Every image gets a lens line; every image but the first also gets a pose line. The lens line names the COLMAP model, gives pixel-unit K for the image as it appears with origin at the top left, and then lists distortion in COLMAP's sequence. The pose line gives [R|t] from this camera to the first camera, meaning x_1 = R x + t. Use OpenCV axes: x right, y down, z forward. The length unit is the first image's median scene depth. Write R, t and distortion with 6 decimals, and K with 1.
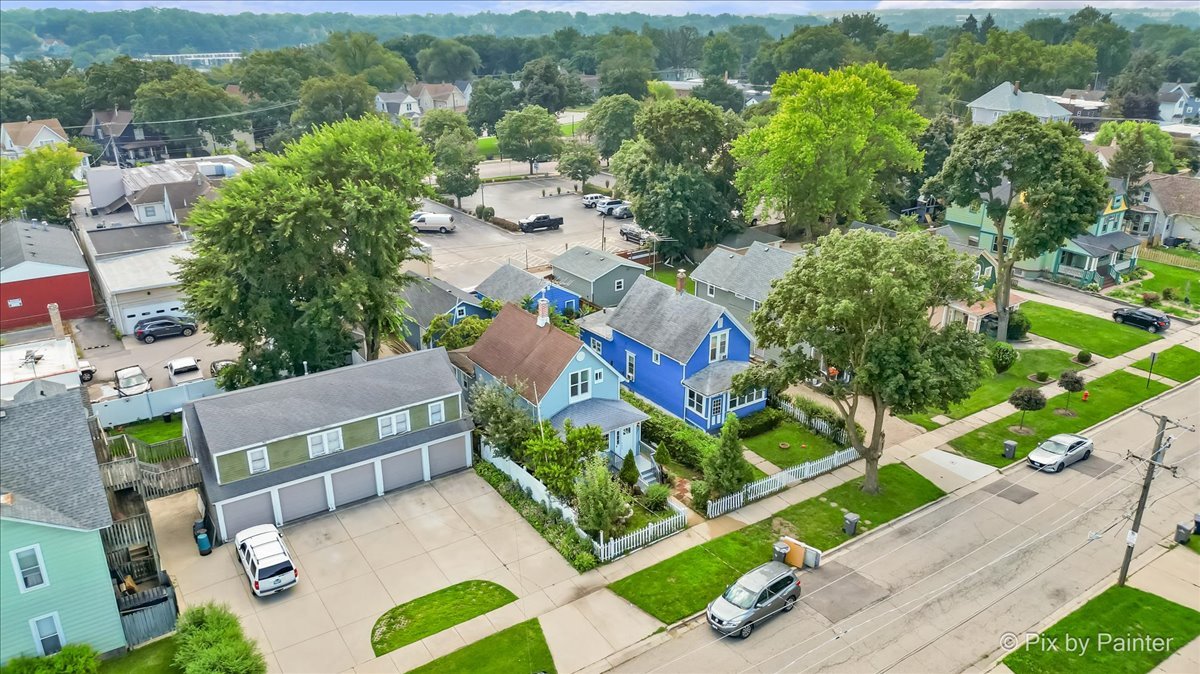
lens RADIAL K [[851.7, 0, 600.2], [0, 851.7, 329.1], [0, 0, 1]] dist [0.062550, -0.059954]
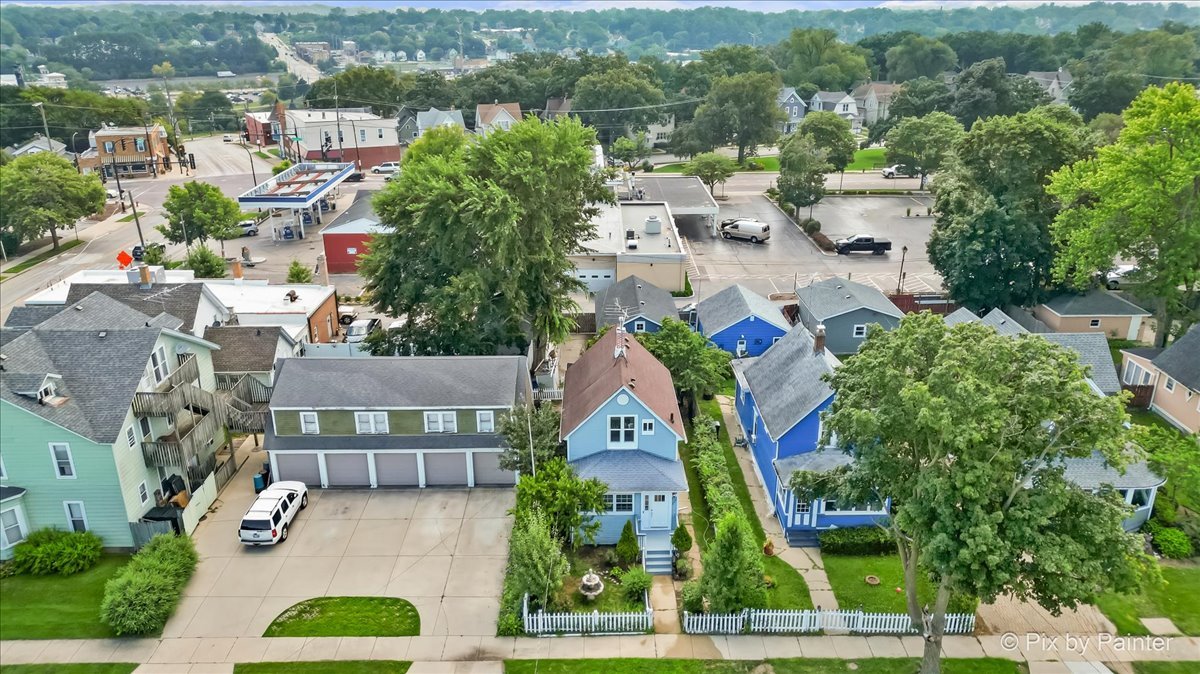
lens RADIAL K [[851.7, 0, 596.8], [0, 851.7, 331.2], [0, 0, 1]] dist [0.062550, -0.059954]
pose [[0.828591, 0.193123, -0.525491, 0.397567], [-0.189823, 0.979933, 0.060824, -0.084607], [0.526692, 0.049352, 0.848623, 0.232448]]
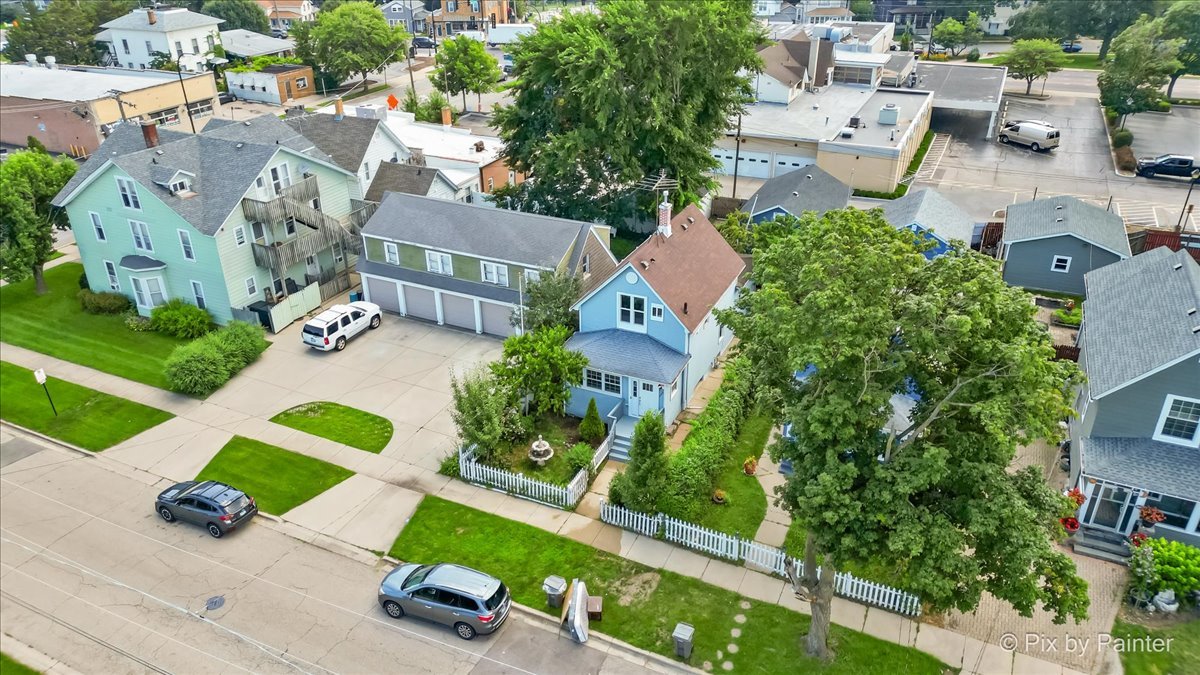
lens RADIAL K [[851.7, 0, 595.0], [0, 851.7, 328.6], [0, 0, 1]] dist [0.062550, -0.059954]
pose [[0.502613, 0.389916, -0.771586, 0.604199], [-0.287647, 0.917085, 0.276069, -0.137855], [0.815254, 0.083189, 0.573098, 0.496609]]
